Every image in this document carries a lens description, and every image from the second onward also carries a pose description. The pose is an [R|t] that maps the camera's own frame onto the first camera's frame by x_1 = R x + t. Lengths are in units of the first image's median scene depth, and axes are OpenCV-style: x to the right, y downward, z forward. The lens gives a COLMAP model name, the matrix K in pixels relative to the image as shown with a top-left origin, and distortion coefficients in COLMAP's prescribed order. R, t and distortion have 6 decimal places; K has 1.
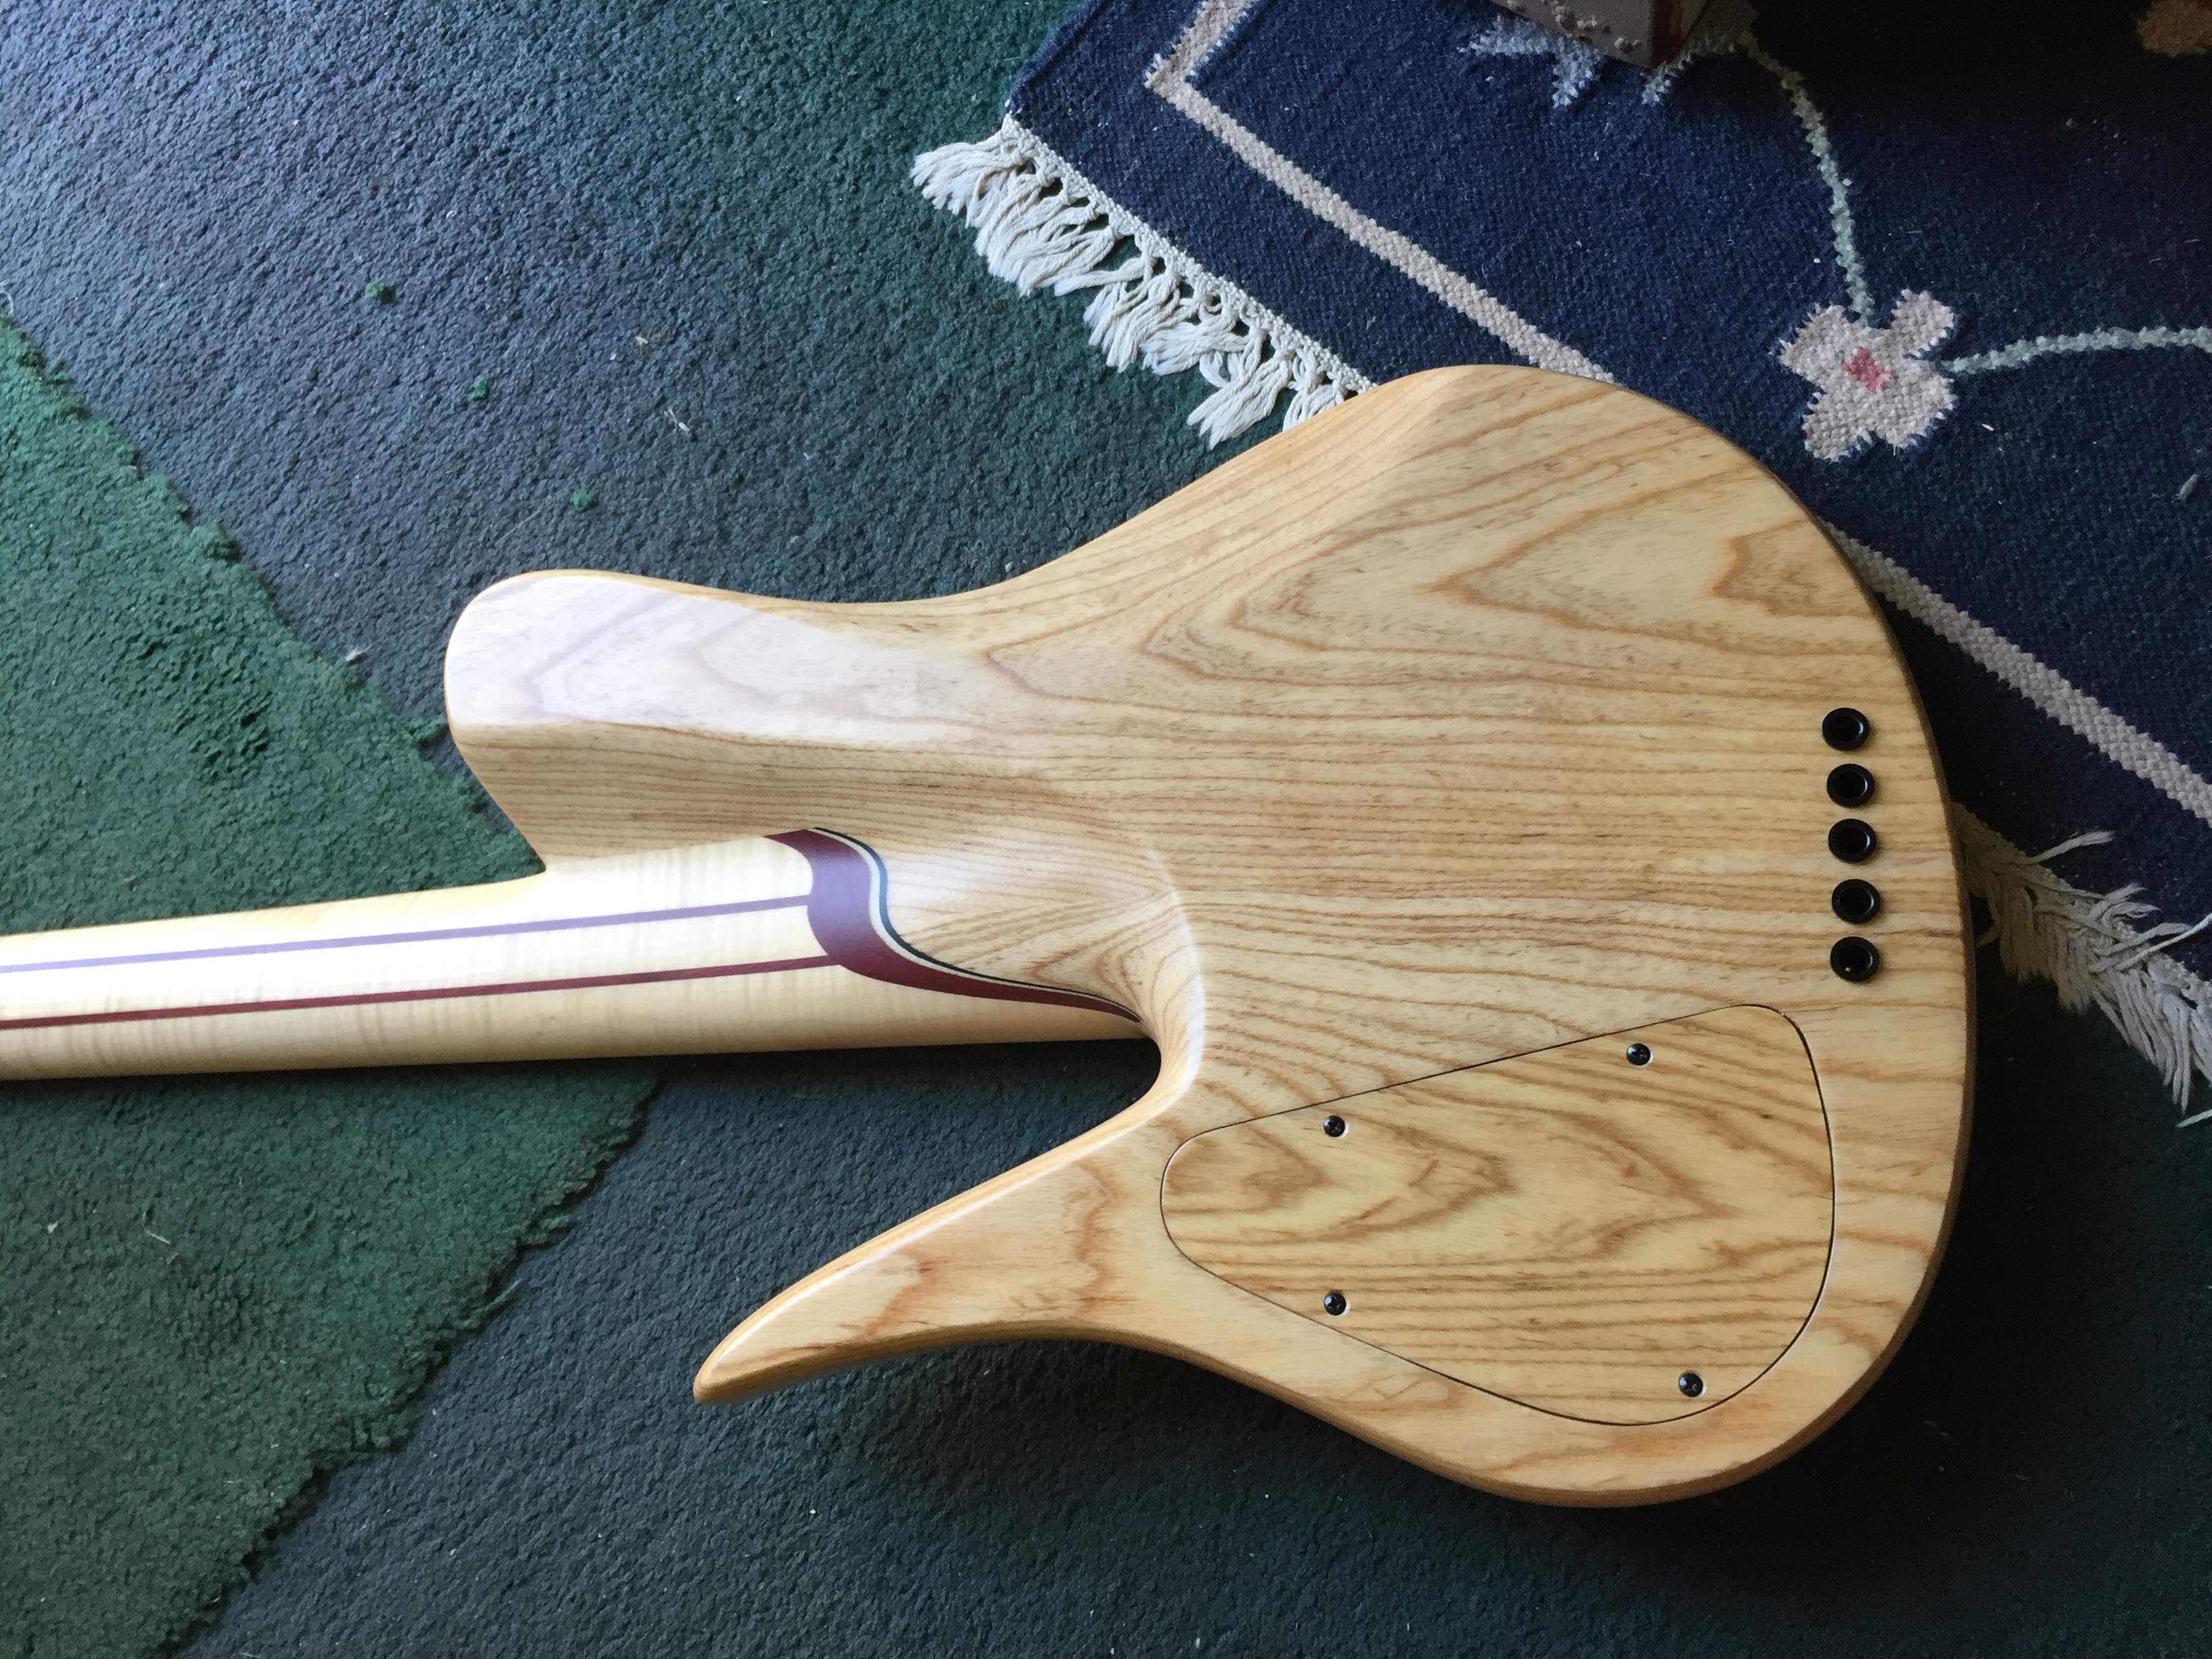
lens RADIAL K [[1924.3, 0, 1168.5], [0, 1924.3, 766.0], [0, 0, 1]] dist [0.066634, -0.088790]
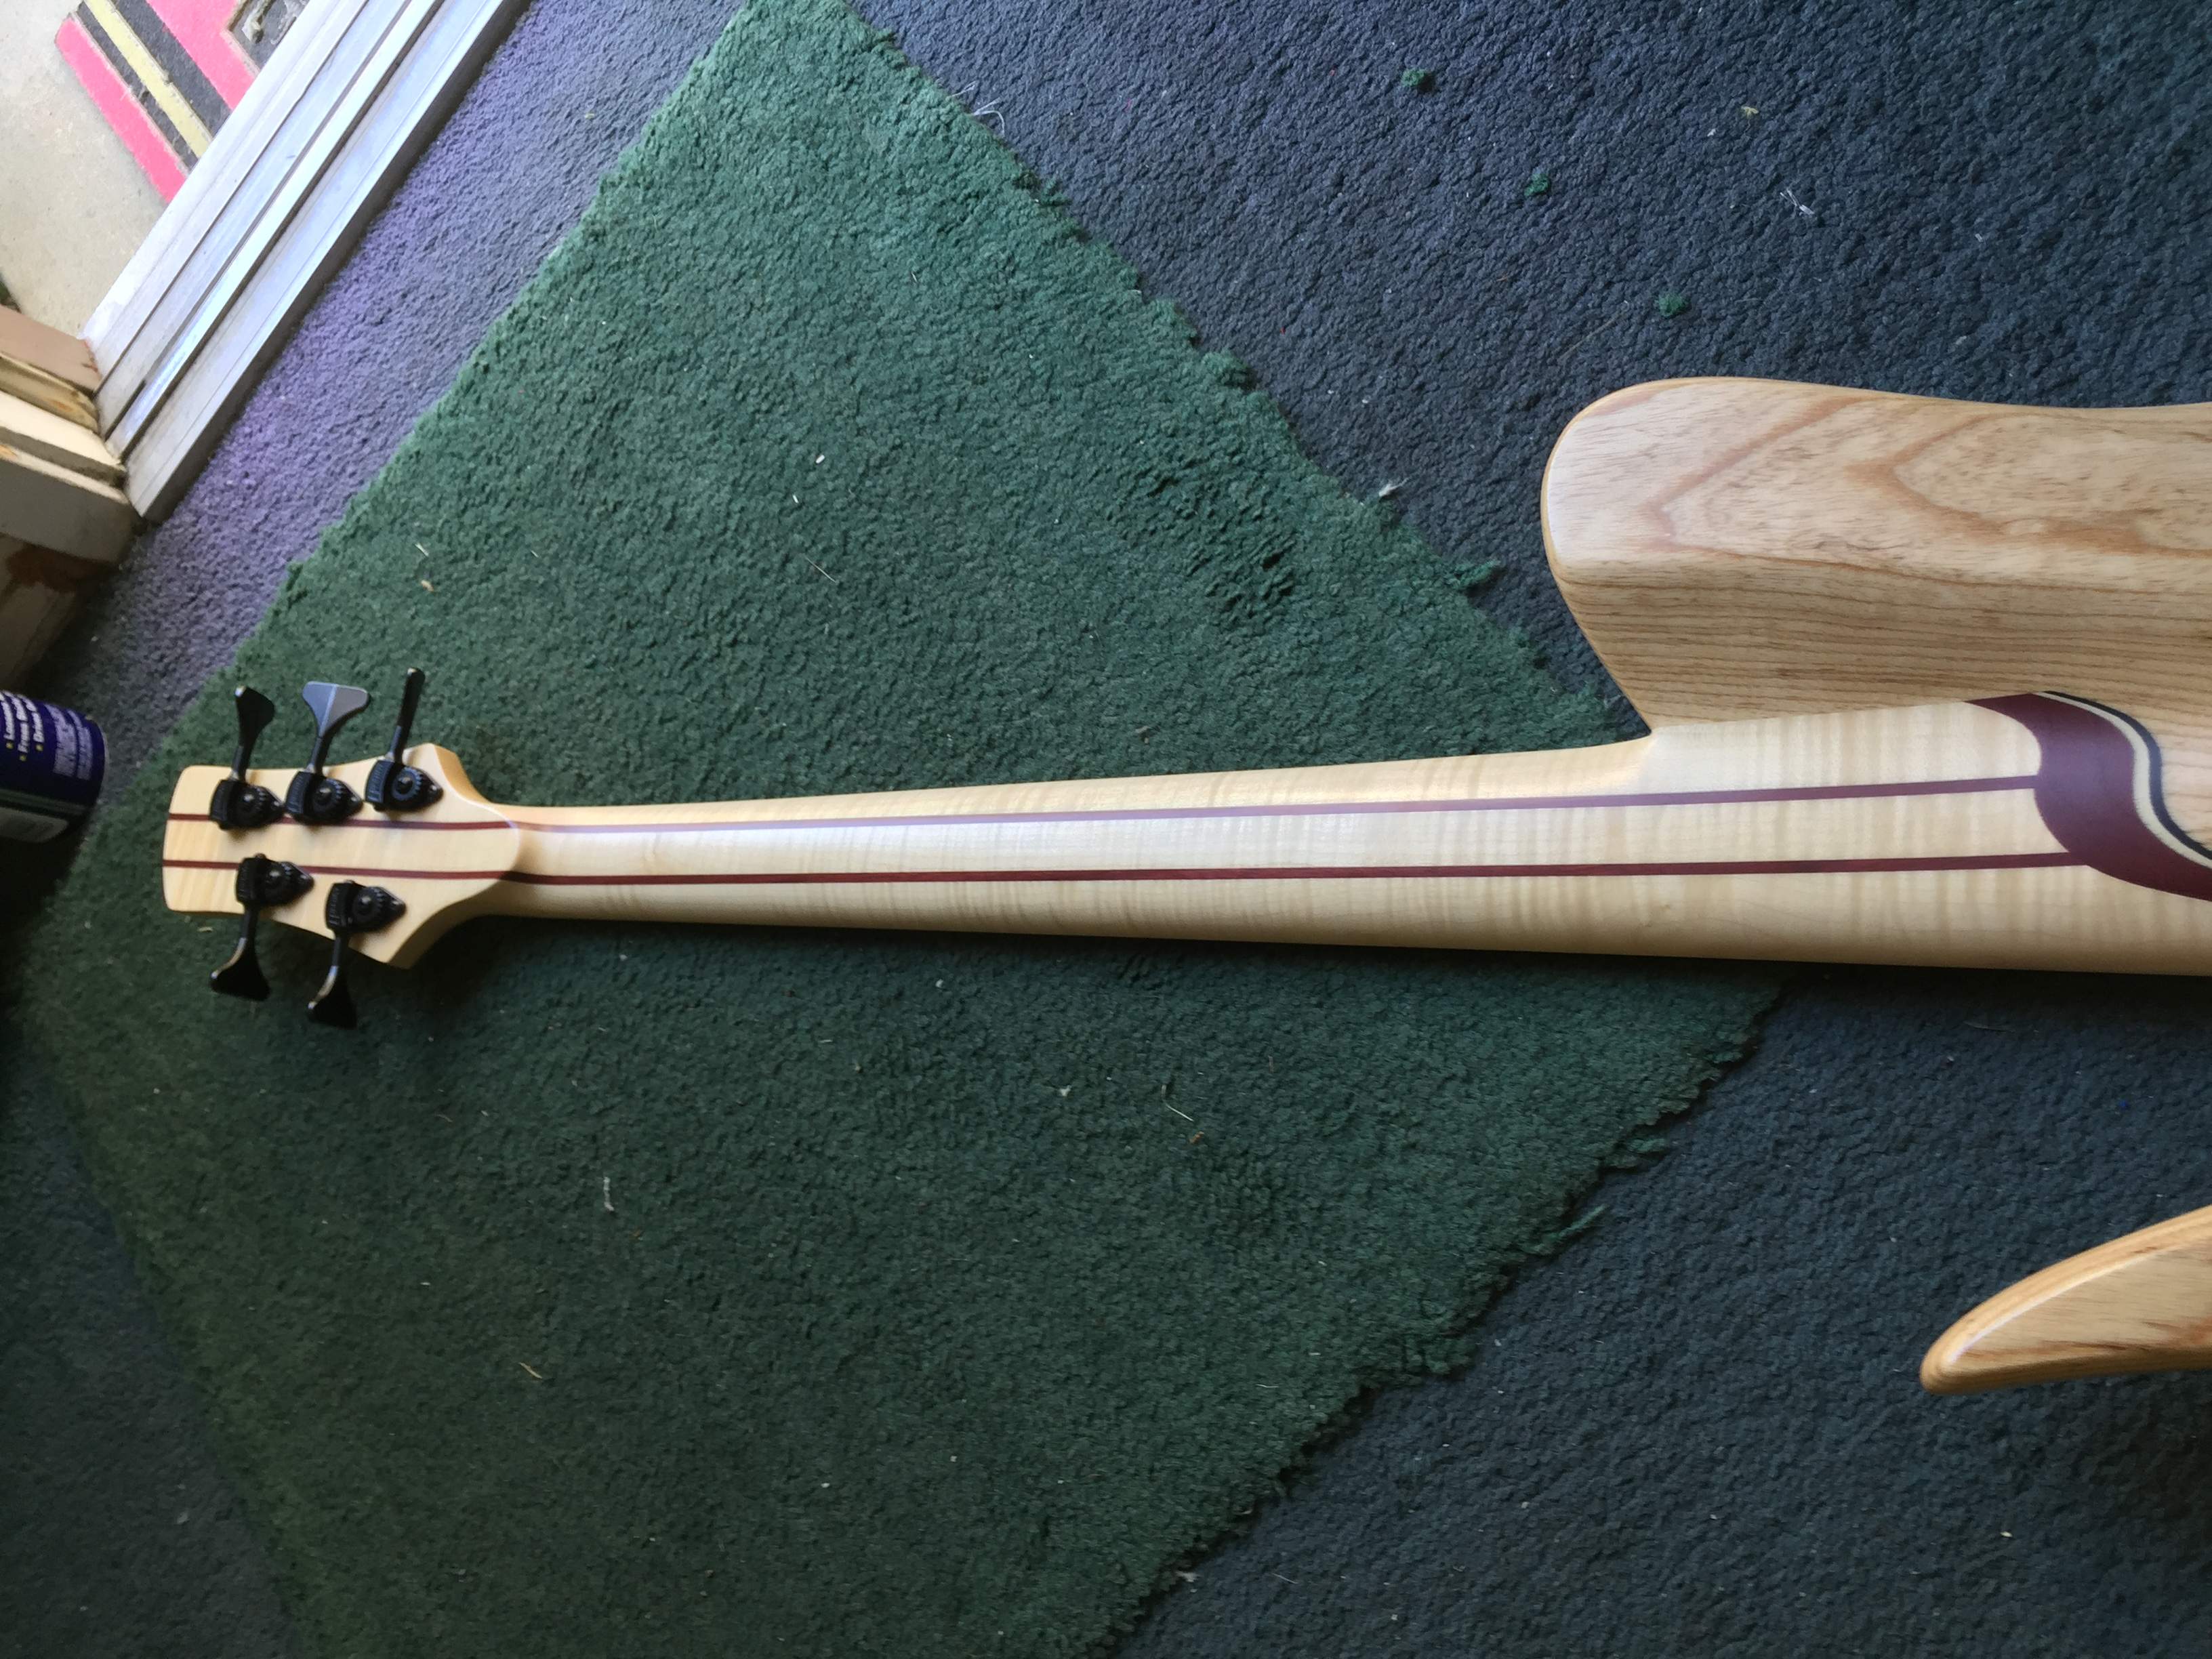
lens RADIAL K [[1924.3, 0, 1092.1], [0, 1924.3, 783.2], [0, 0, 1]] dist [0.066634, -0.088790]
pose [[0.956298, 0.049470, -0.288177, -0.313871], [-0.037576, 0.998204, 0.046663, 0.045086], [0.289968, -0.033795, 0.956439, 0.116228]]
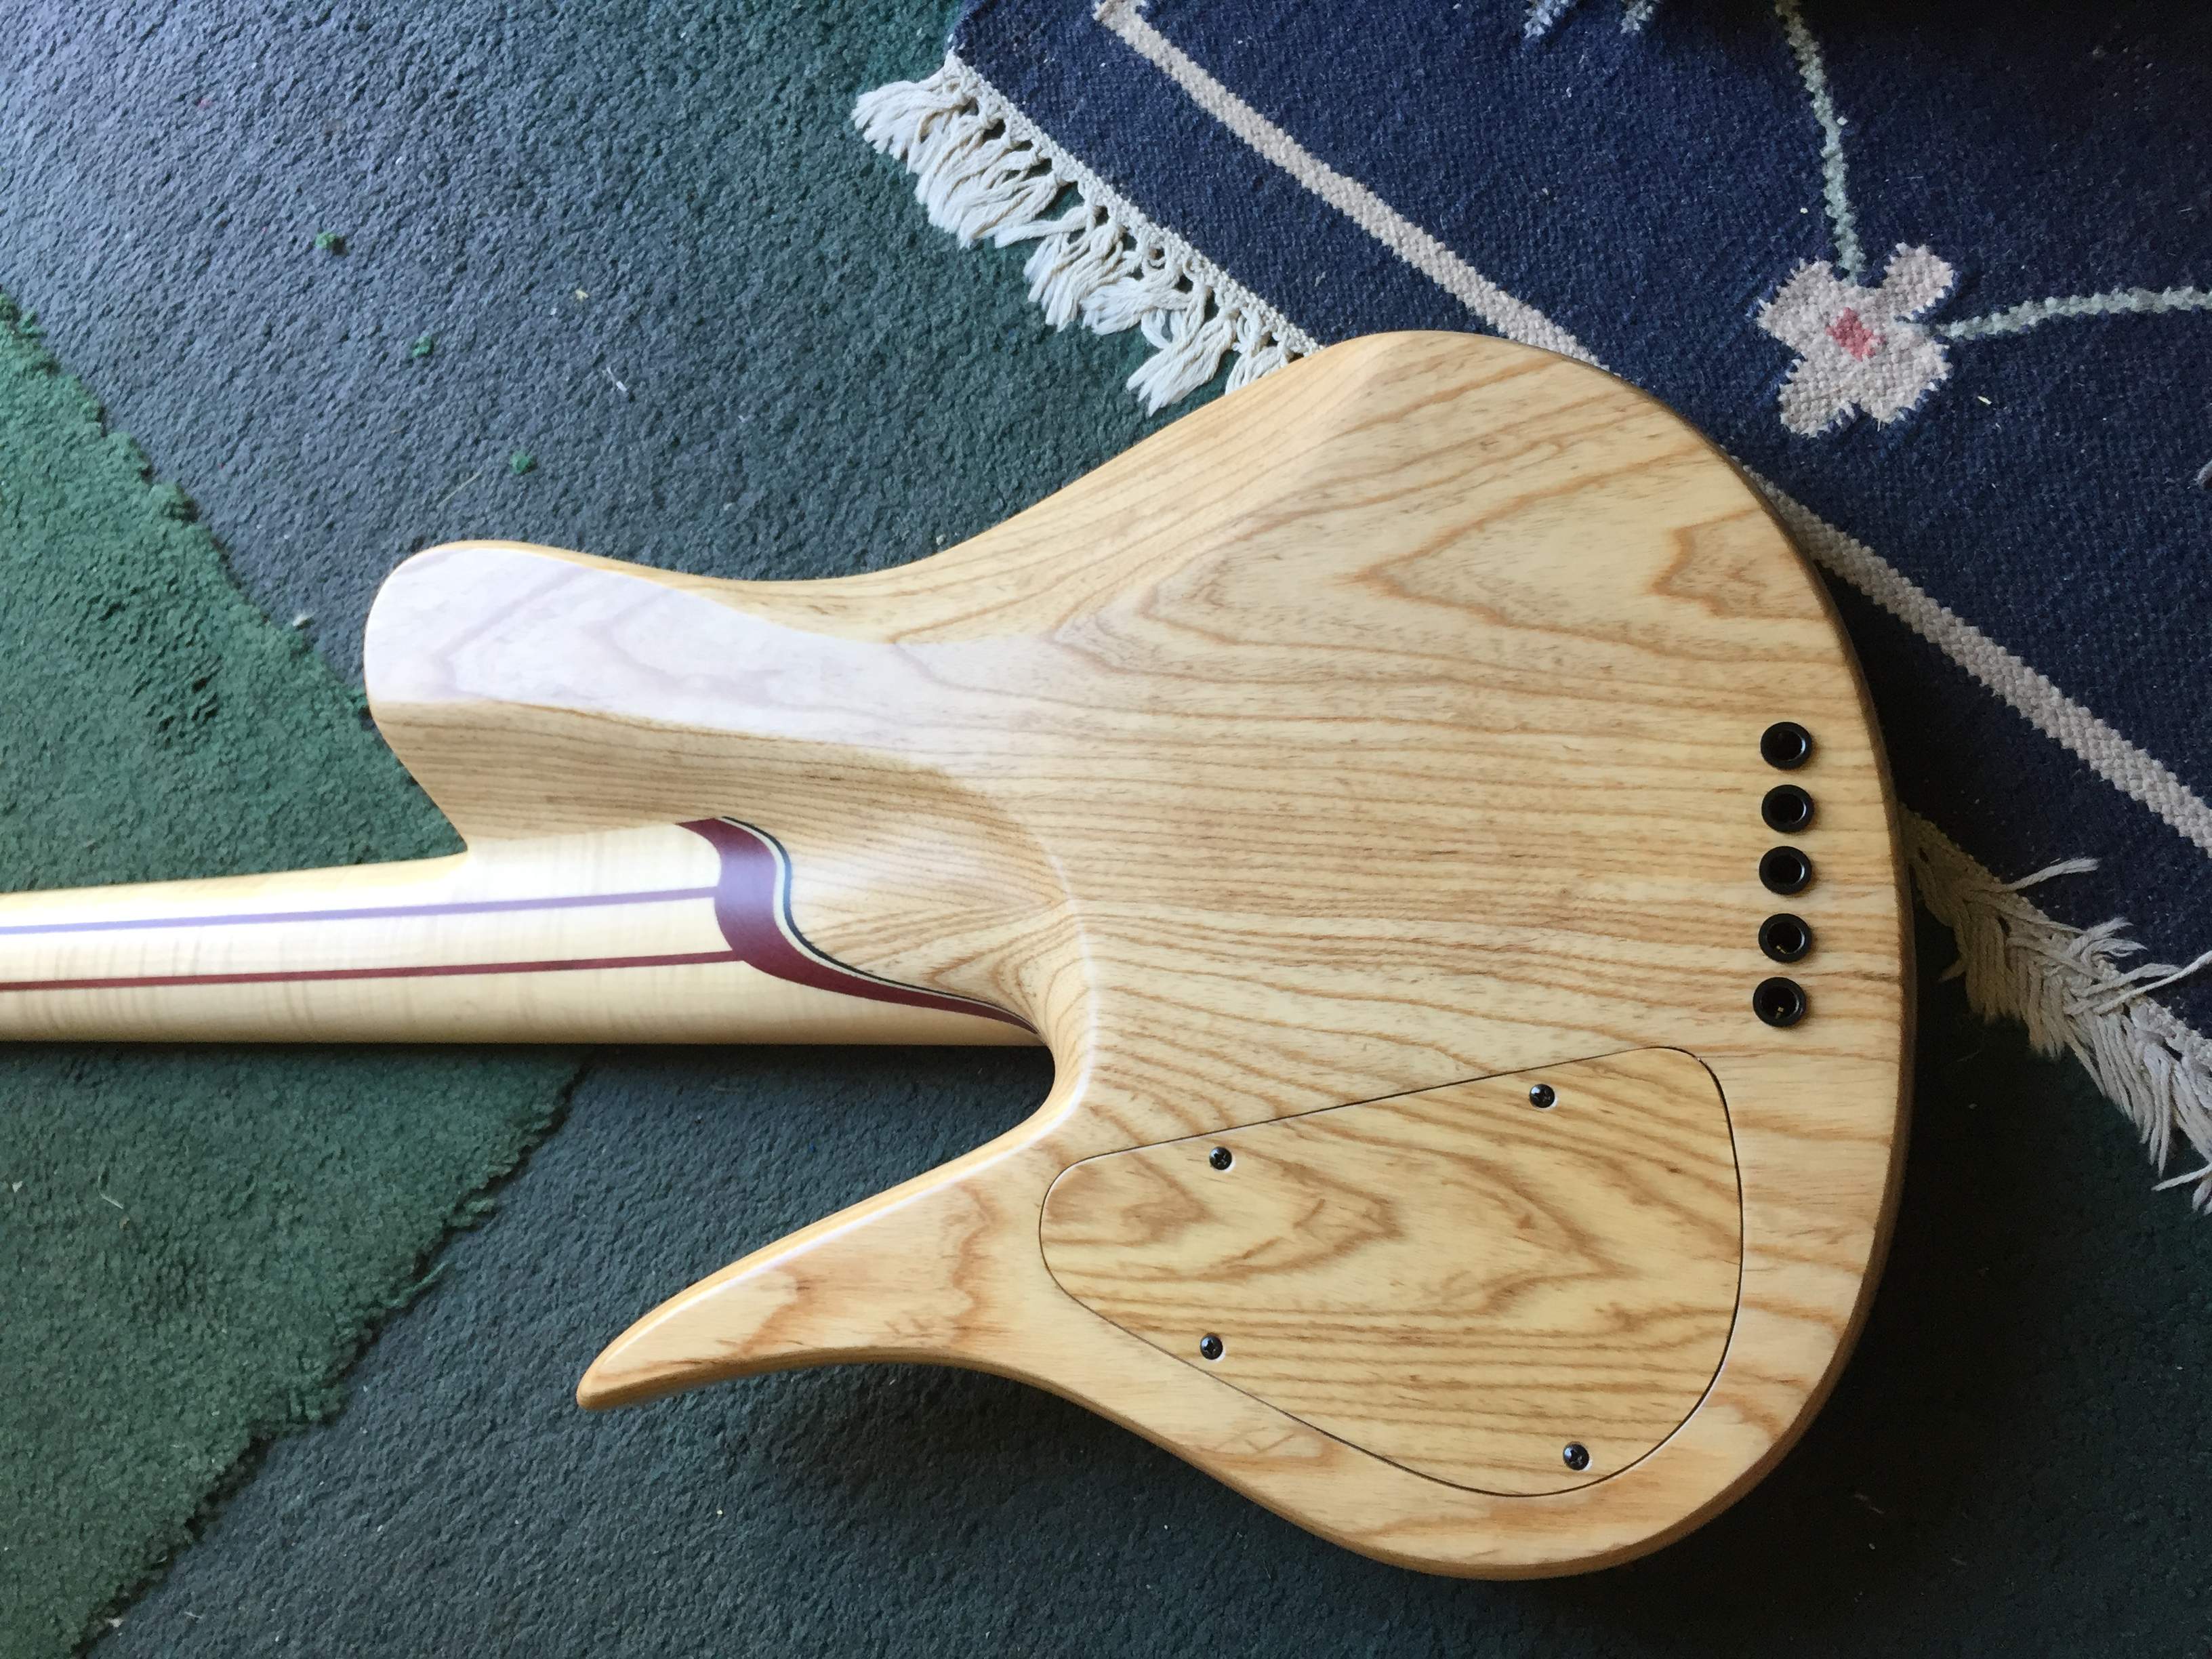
lens RADIAL K [[1924.3, 0, 1191.6], [0, 1924.3, 762.7], [0, 0, 1]] dist [0.066634, -0.088790]
pose [[0.995976, 0.015958, -0.088190, 0.128674], [-0.010877, 0.998270, 0.057789, -0.051203], [0.088959, -0.056597, 0.994426, 0.062383]]
